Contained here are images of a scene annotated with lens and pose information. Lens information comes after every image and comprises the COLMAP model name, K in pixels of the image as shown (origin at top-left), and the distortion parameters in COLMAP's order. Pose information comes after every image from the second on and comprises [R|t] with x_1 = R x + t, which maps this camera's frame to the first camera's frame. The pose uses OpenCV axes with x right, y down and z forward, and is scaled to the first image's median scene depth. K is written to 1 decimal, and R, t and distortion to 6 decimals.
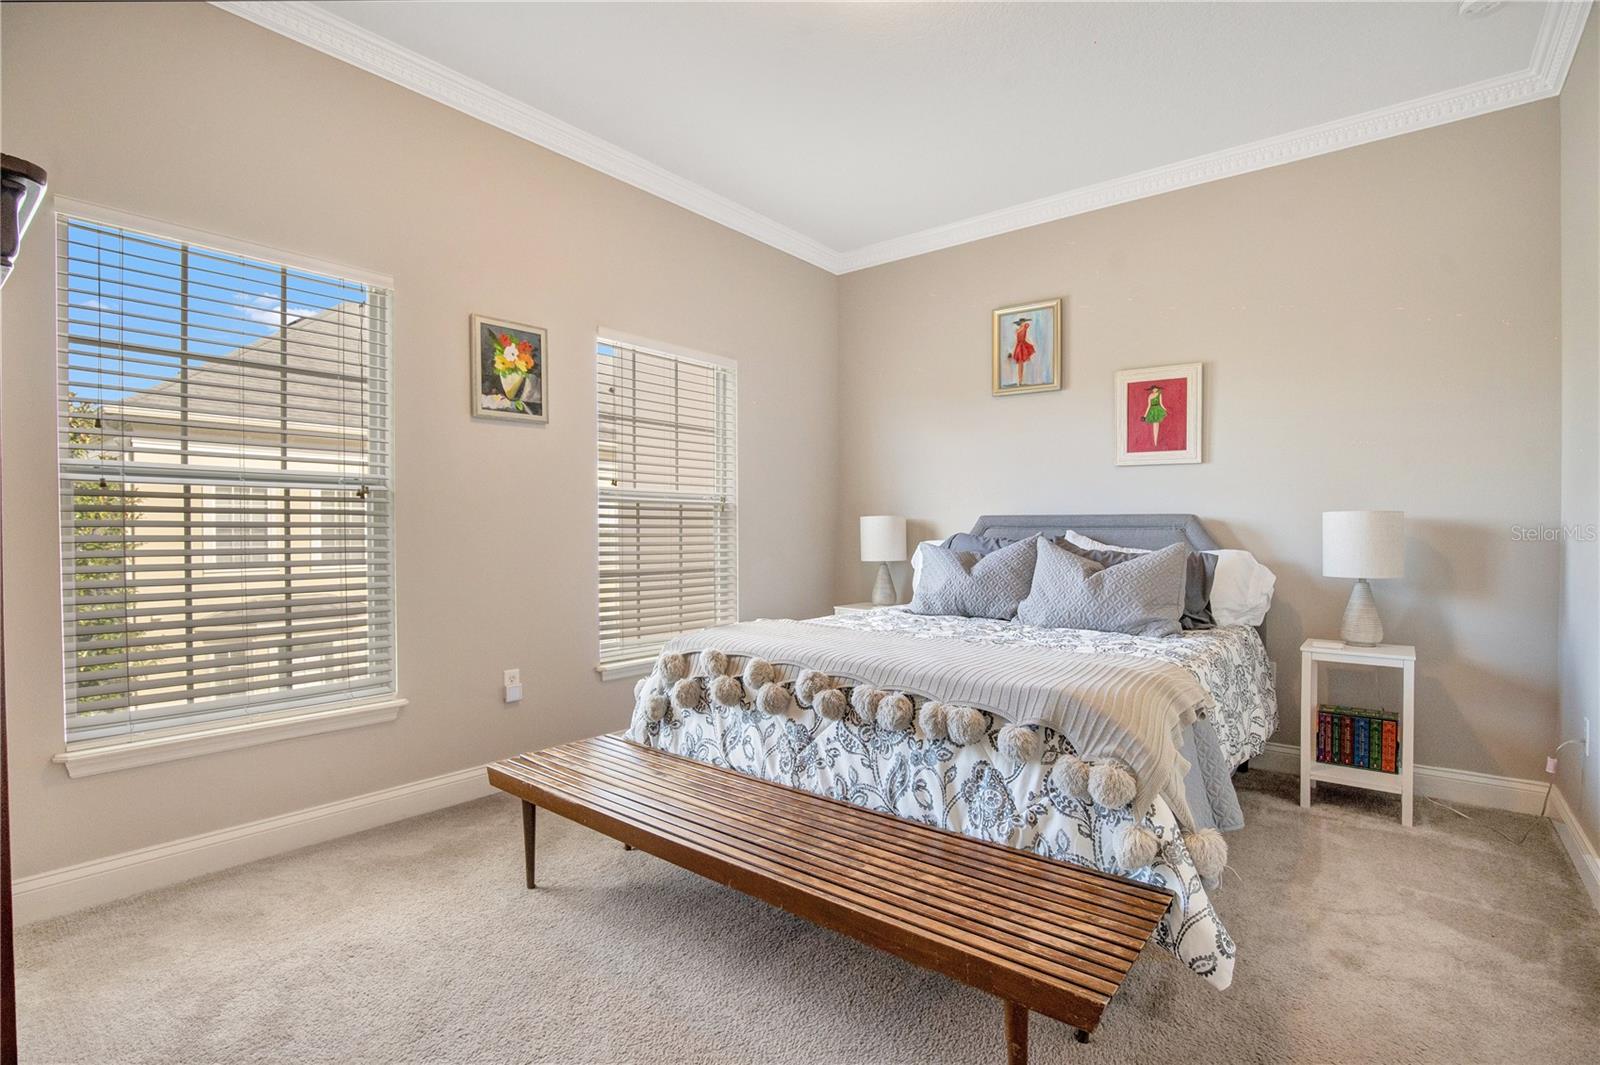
lens RADIAL K [[746.8, 0, 800.0], [0, 746.8, 532.5], [0, 0, 1]] dist [-0.029485, -0.000243]
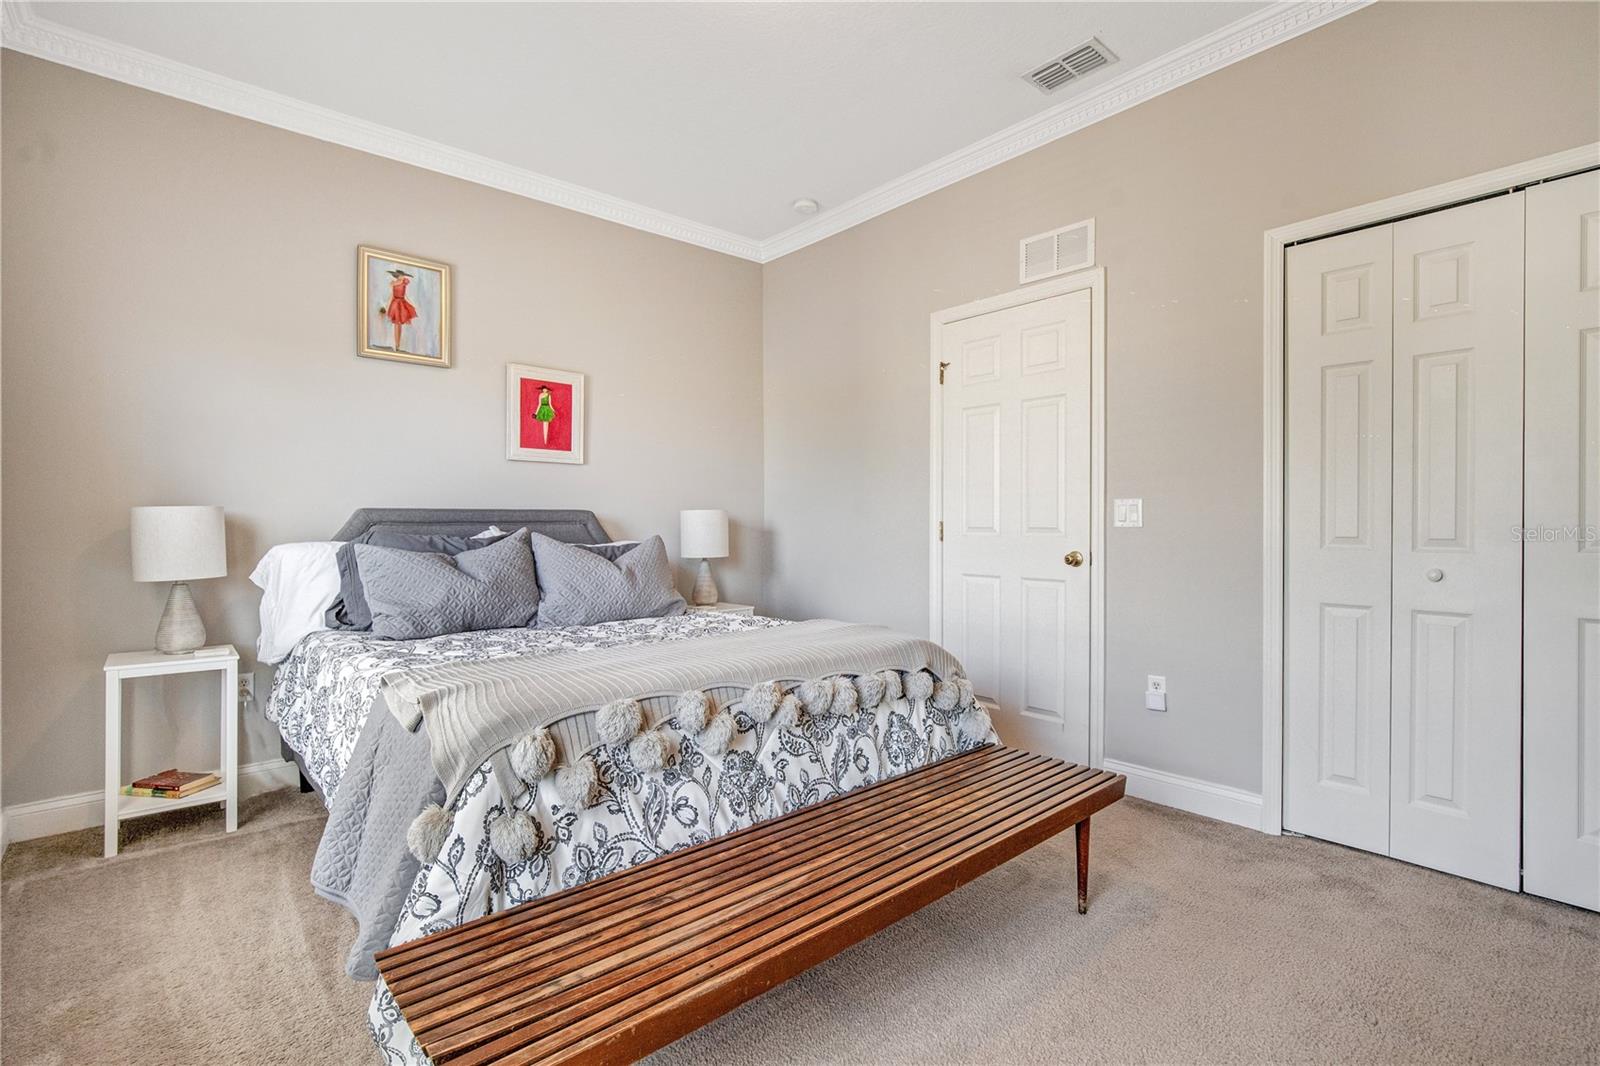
lens RADIAL K [[761.4, 0, 806.9], [0, 761.4, 509.7], [0, 0, 1]] dist [-0.017713, 0.038982]
pose [[0.159863, 0.012752, 0.987057, -0.640873], [0.012828, 0.999805, -0.014995, -0.005017], [-0.987056, 0.015059, 0.159669, 0.587315]]
